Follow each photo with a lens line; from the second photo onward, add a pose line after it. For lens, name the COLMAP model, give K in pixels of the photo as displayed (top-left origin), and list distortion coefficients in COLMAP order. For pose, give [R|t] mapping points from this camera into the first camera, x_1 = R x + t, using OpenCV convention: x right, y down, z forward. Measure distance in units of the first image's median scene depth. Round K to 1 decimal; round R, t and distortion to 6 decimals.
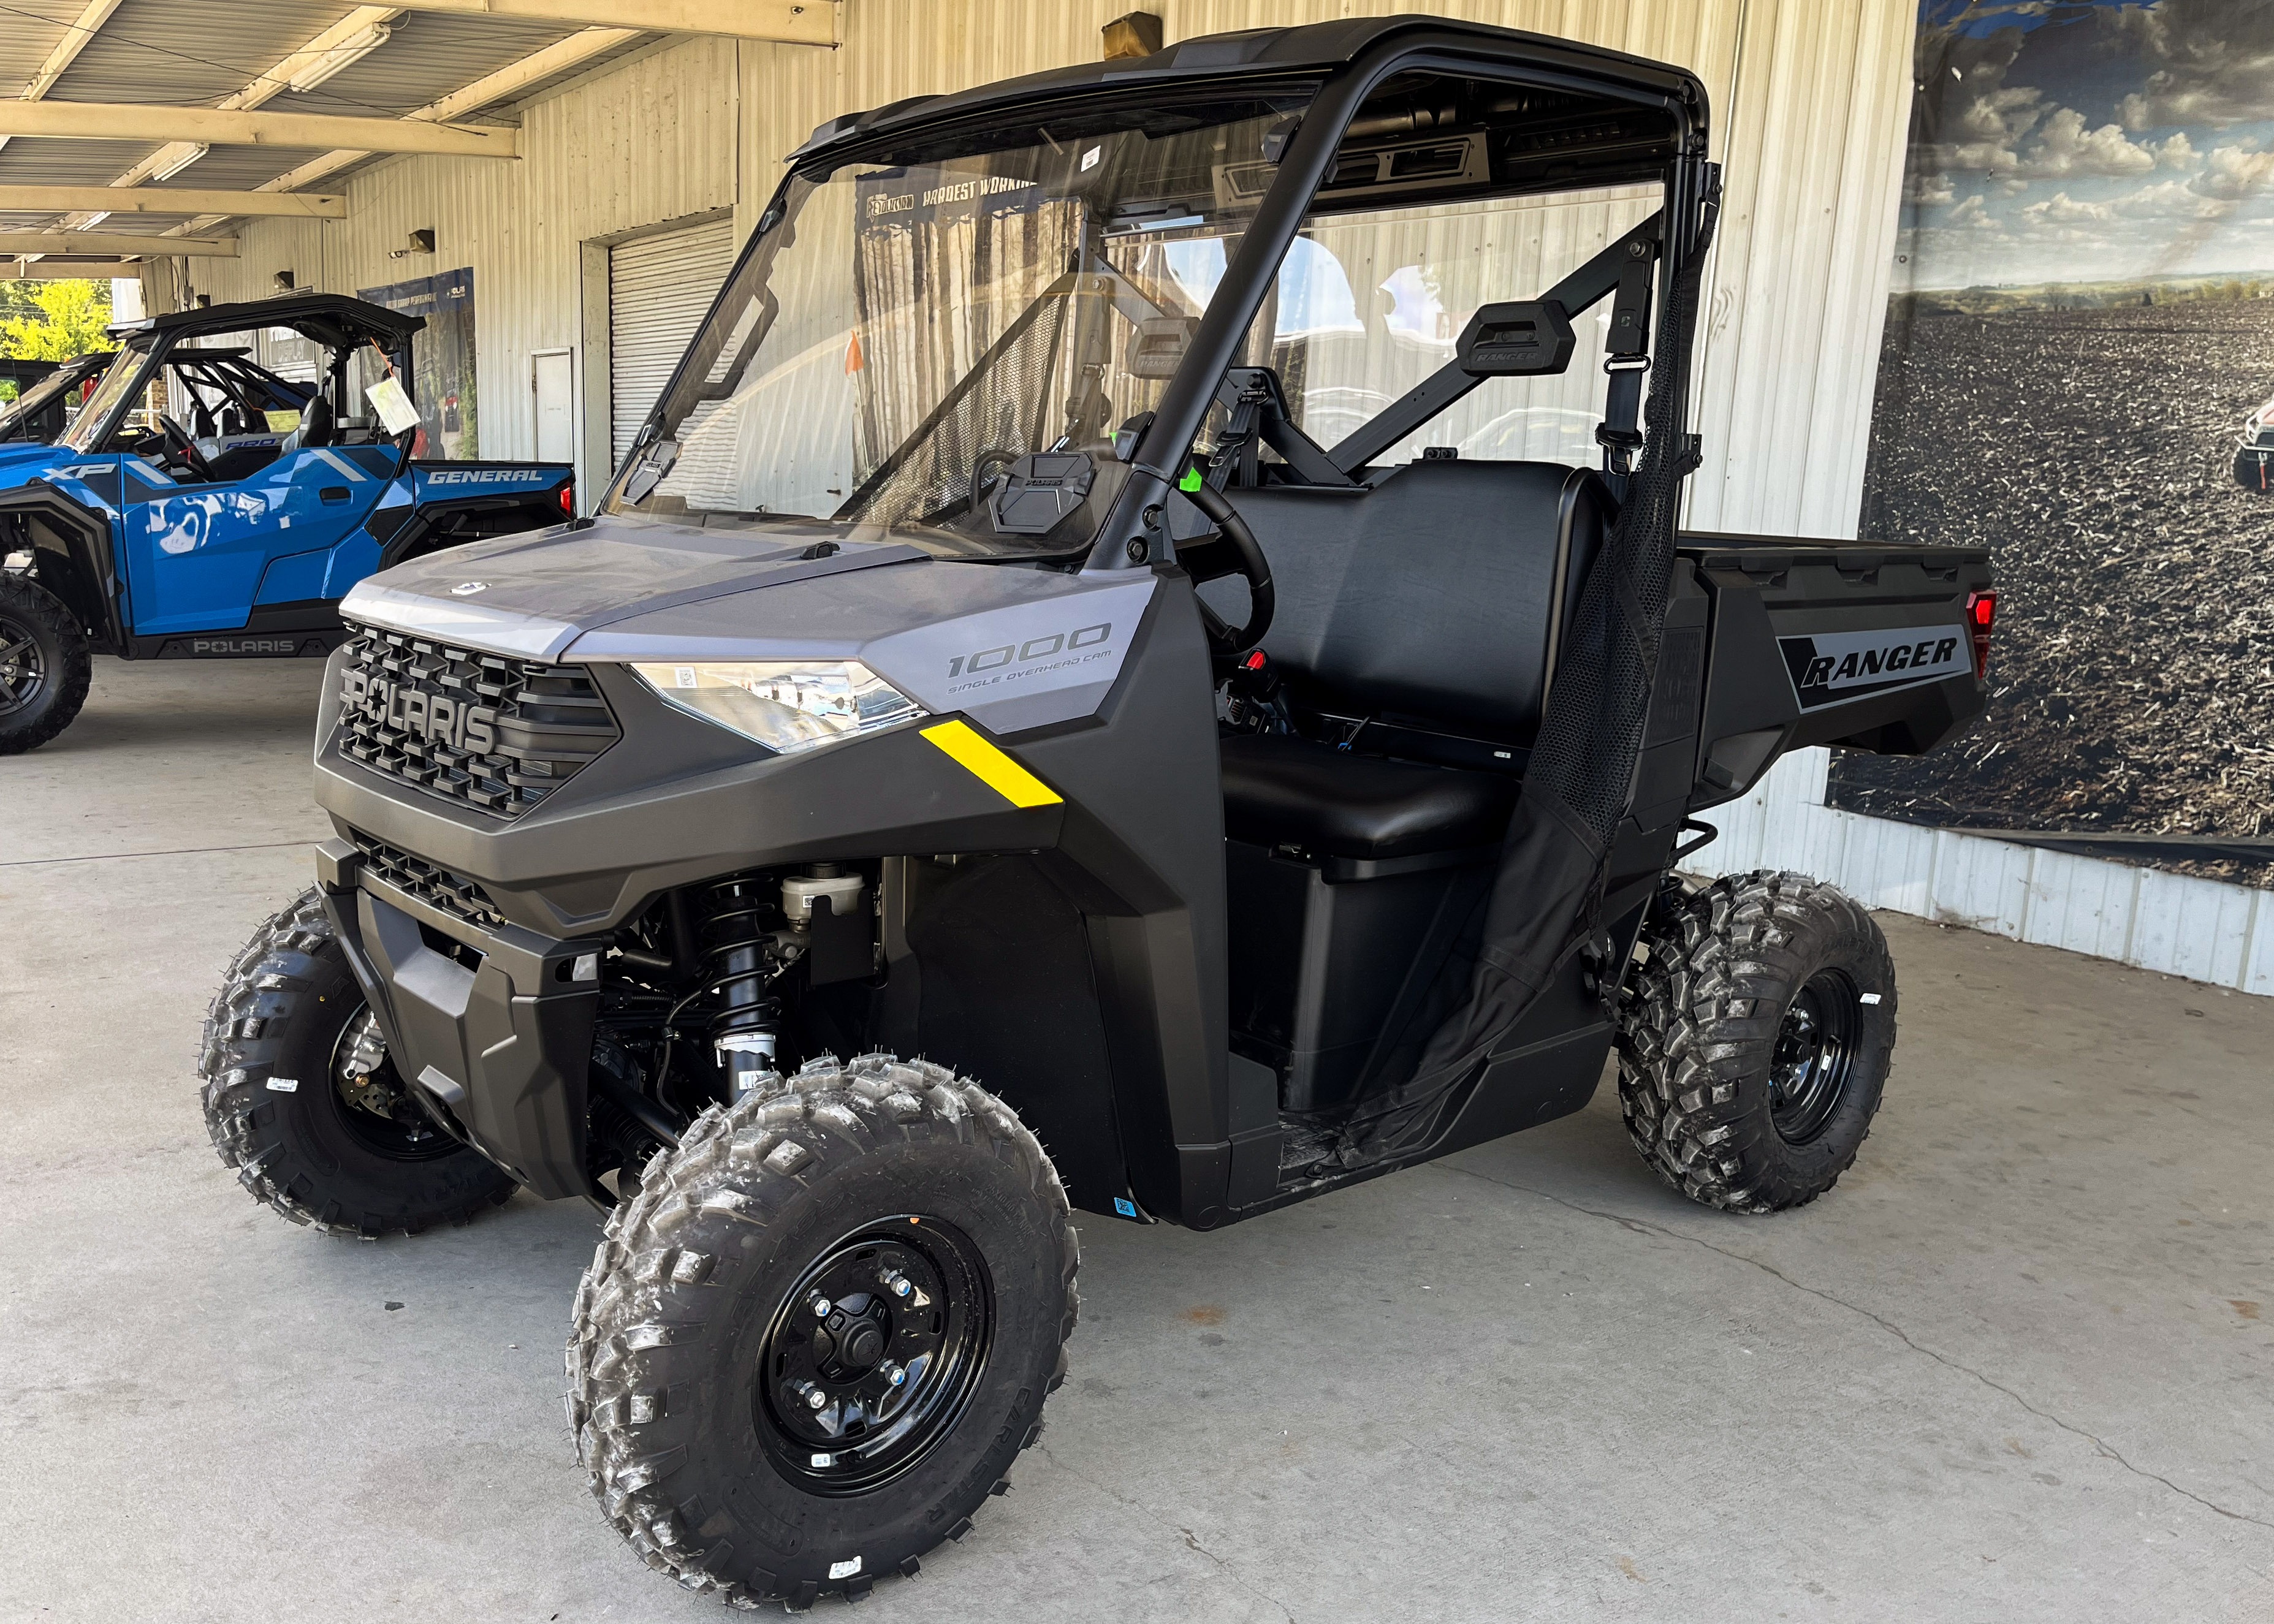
lens RADIAL K [[1798.2, 0, 1083.4], [0, 1798.2, 813.0], [0, 0, 1]] dist [0.166527, -0.198185]
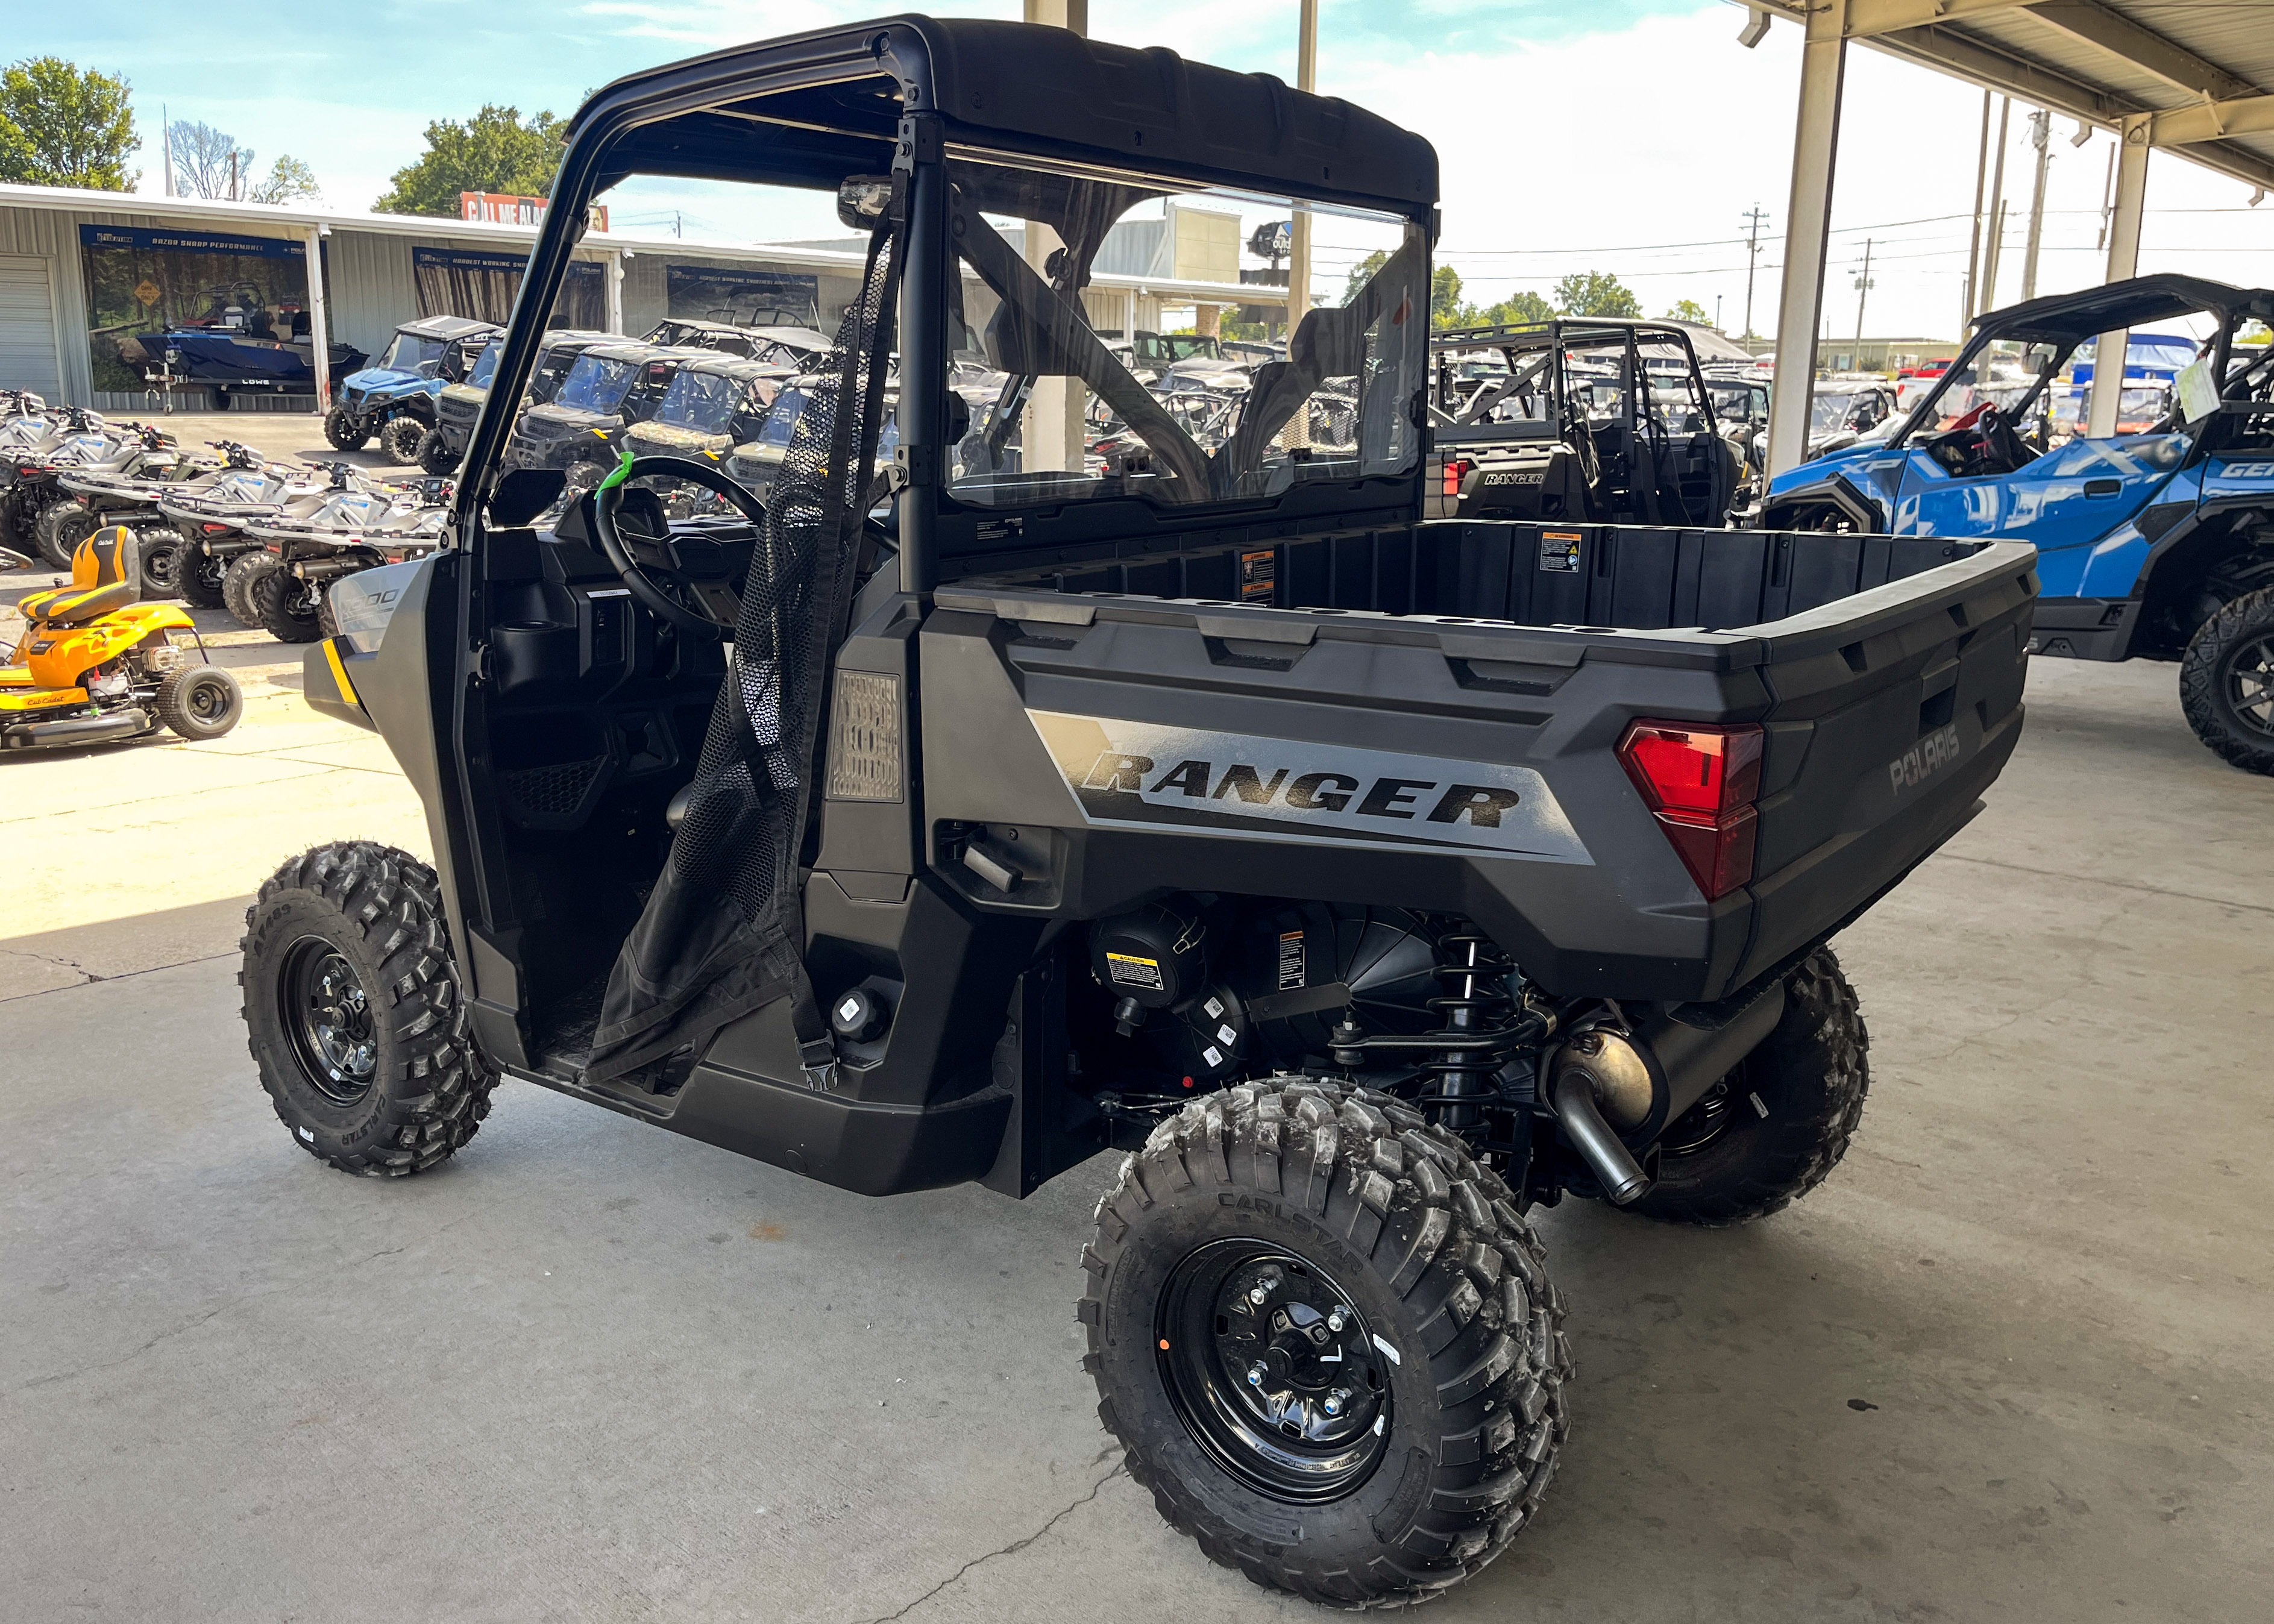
lens RADIAL K [[1752.0, 0, 1051.6], [0, 1752.0, 820.3], [0, 0, 1]] dist [0.218659, -0.325113]
pose [[0.236409, 0.188002, -0.953292, 0.581512], [-0.174309, 0.973393, 0.148739, -0.086415], [0.955891, 0.131004, 0.262889, 0.445238]]
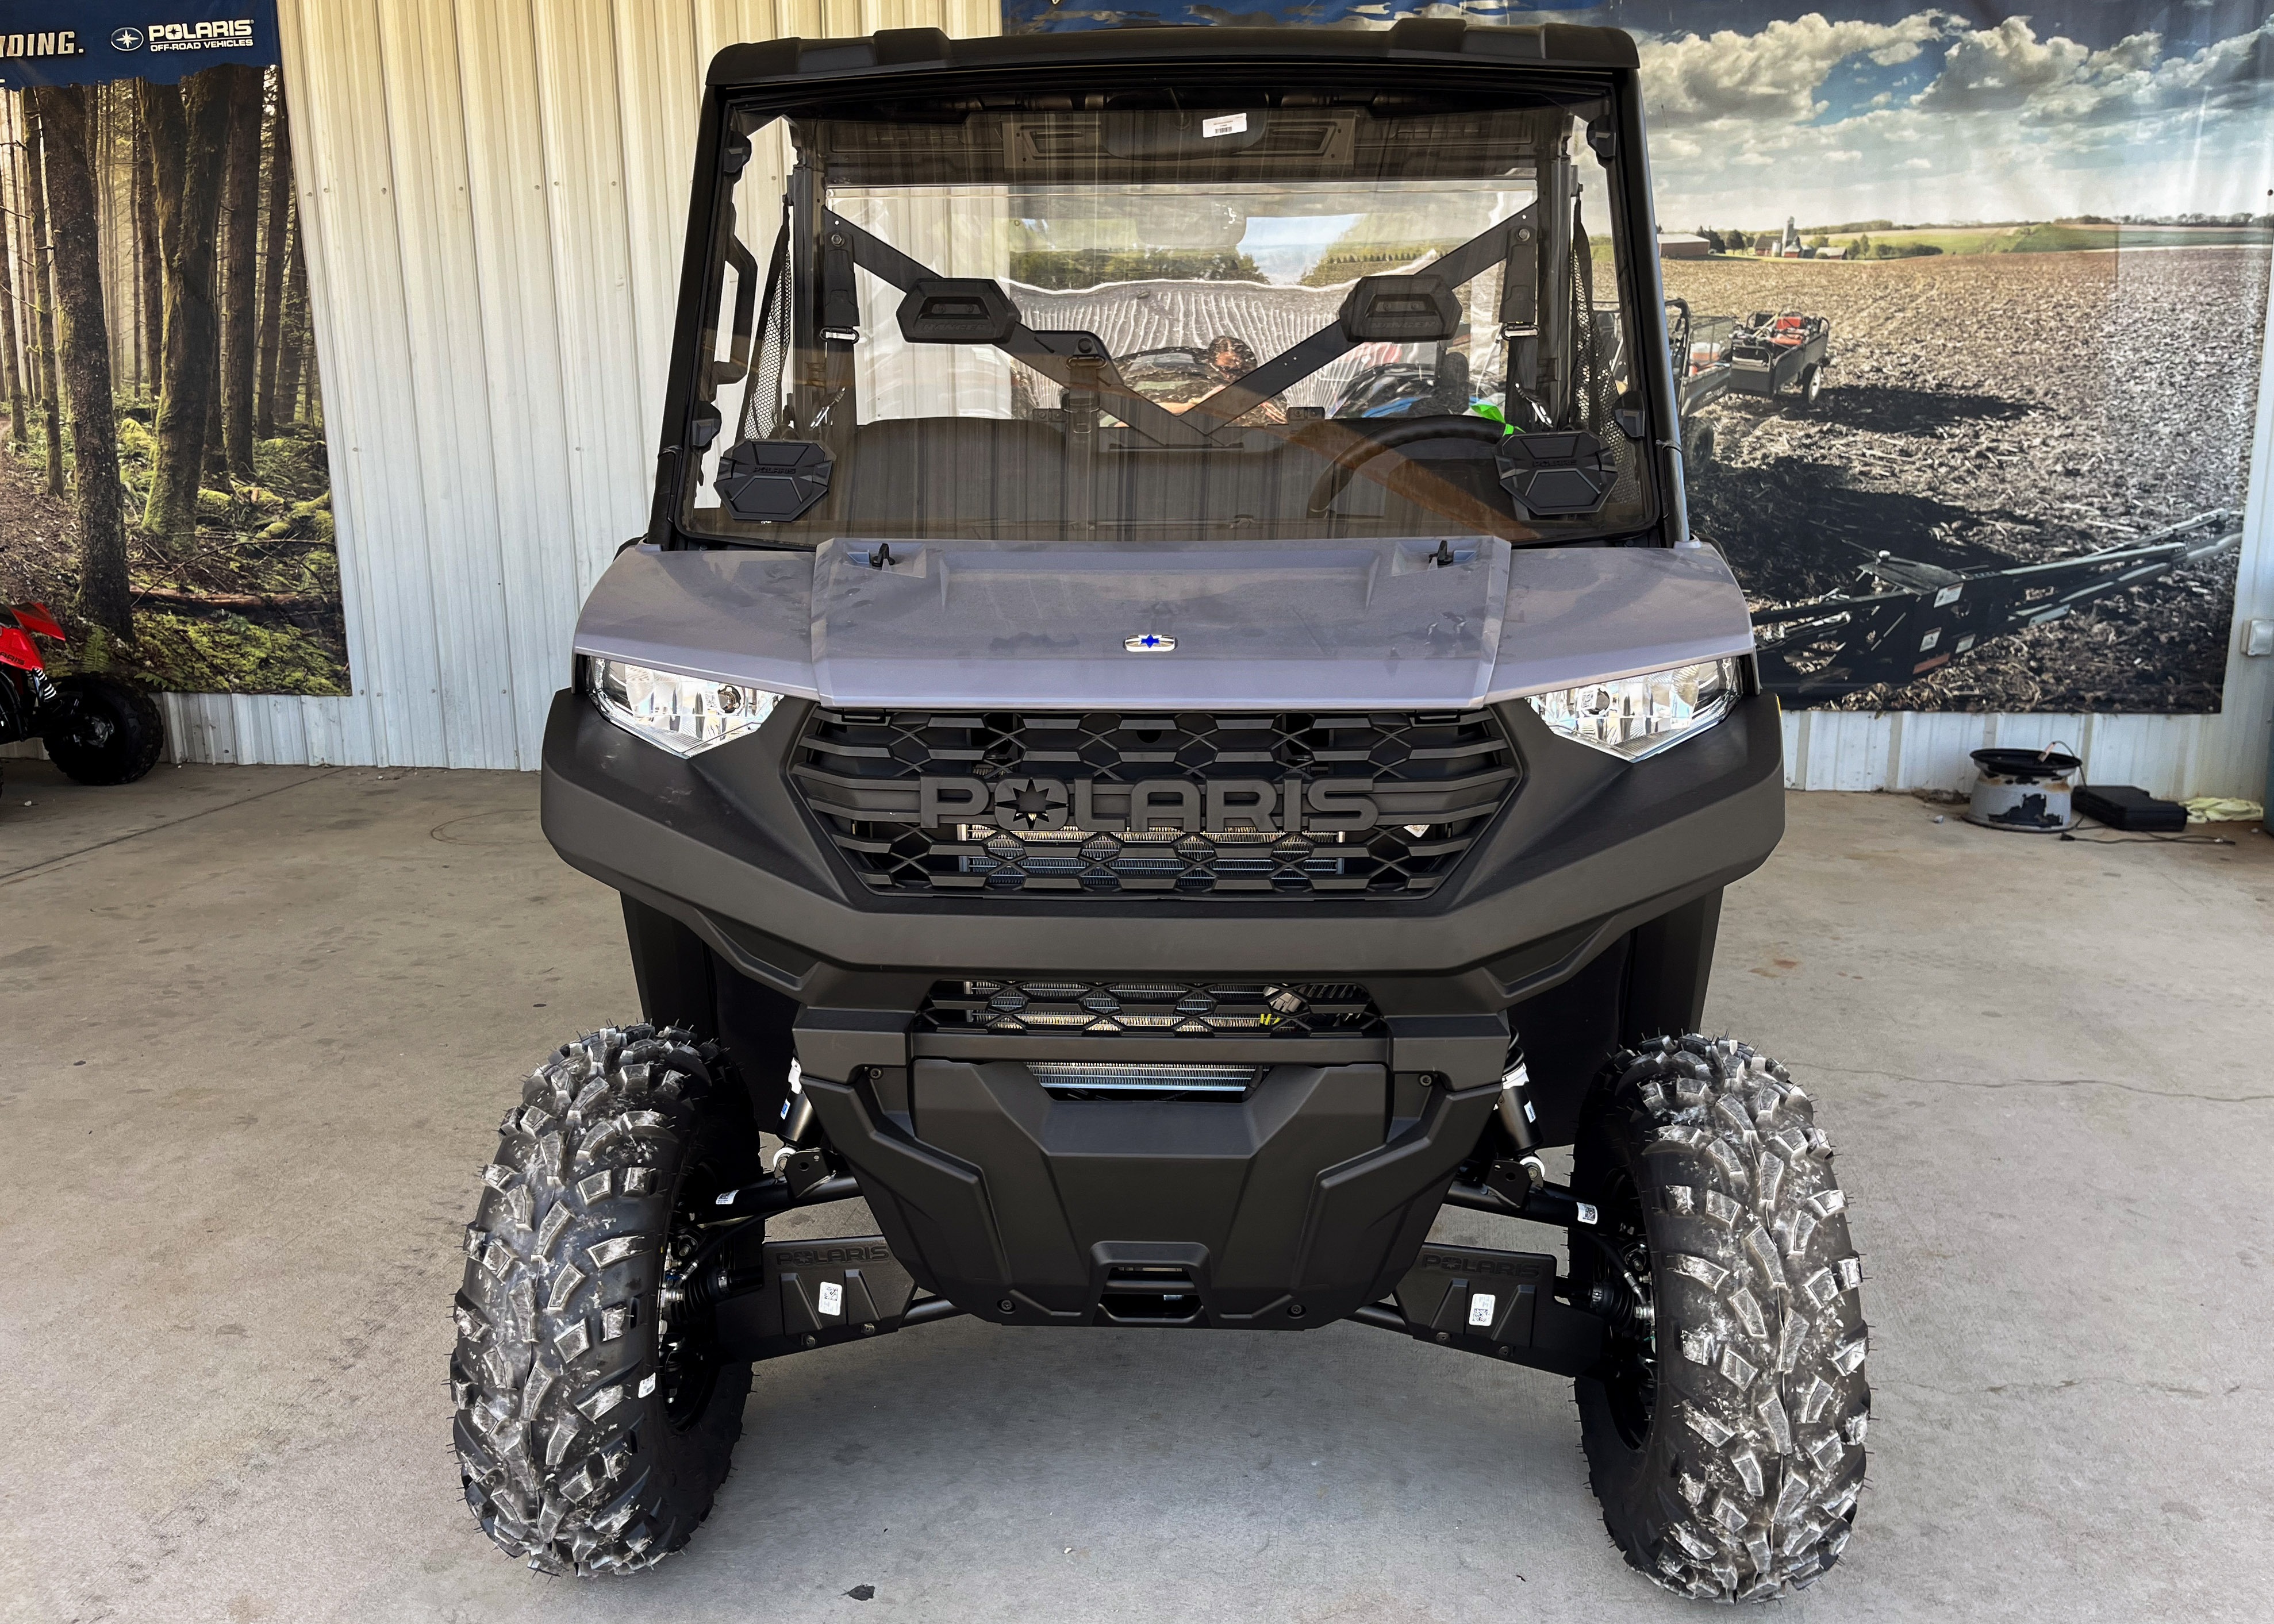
lens RADIAL K [[1758.4, 0, 1102.7], [0, 1758.4, 805.5], [0, 0, 1]] dist [0.026065, -0.003303]
pose [[0.701108, -0.200052, 0.684417, -0.379943], [0.168779, 0.979121, 0.113298, -0.062235], [-0.692792, 0.036082, 0.720234, 0.196017]]
